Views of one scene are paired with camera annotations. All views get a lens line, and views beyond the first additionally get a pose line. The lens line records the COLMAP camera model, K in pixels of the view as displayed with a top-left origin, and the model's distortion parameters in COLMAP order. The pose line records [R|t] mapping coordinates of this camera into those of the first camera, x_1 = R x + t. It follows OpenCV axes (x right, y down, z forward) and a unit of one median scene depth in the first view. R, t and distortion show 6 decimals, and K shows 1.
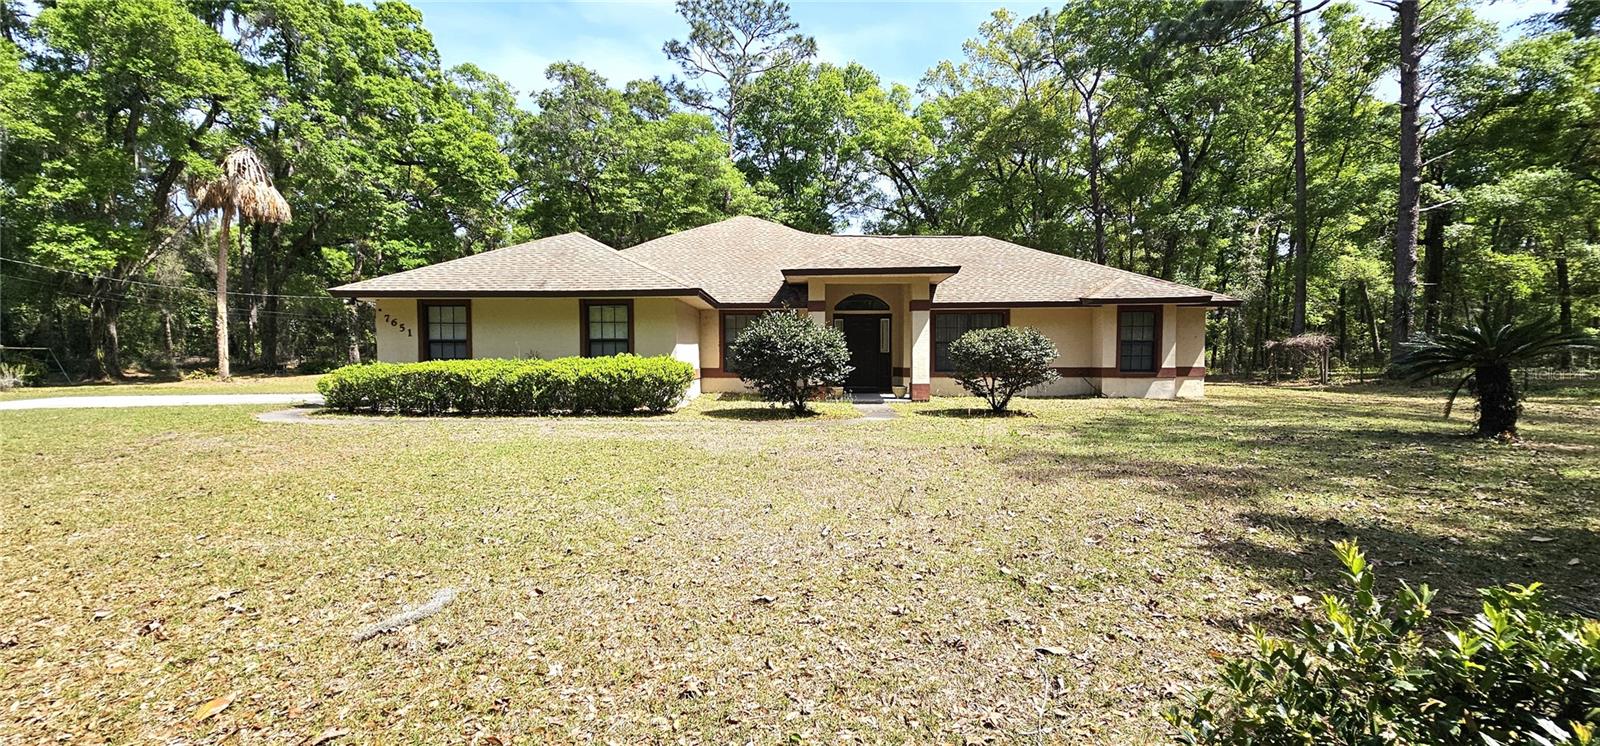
lens RADIAL K [[645.6, 0, 795.5], [0, 645.6, 384.9], [0, 0, 1]] dist [-0.000703, -0.000528]
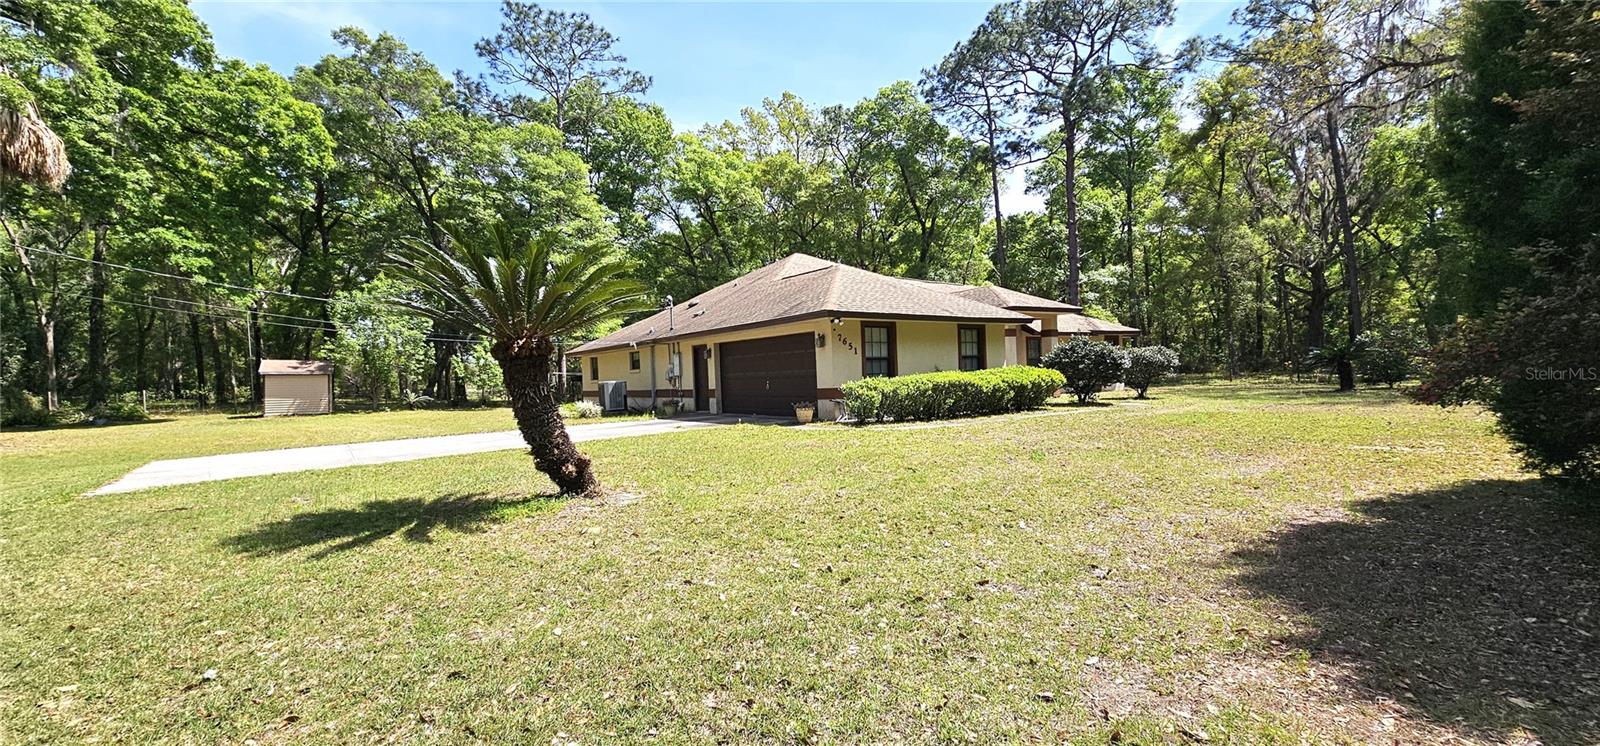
lens RADIAL K [[645.6, 0, 795.5], [0, 645.6, 384.9], [0, 0, 1]] dist [-0.000703, -0.000528]
pose [[0.806989, -0.025414, 0.590019, -0.471273], [0.057687, 0.997688, -0.035927, 0.003302], [-0.587742, 0.063029, 0.806590, 0.070158]]
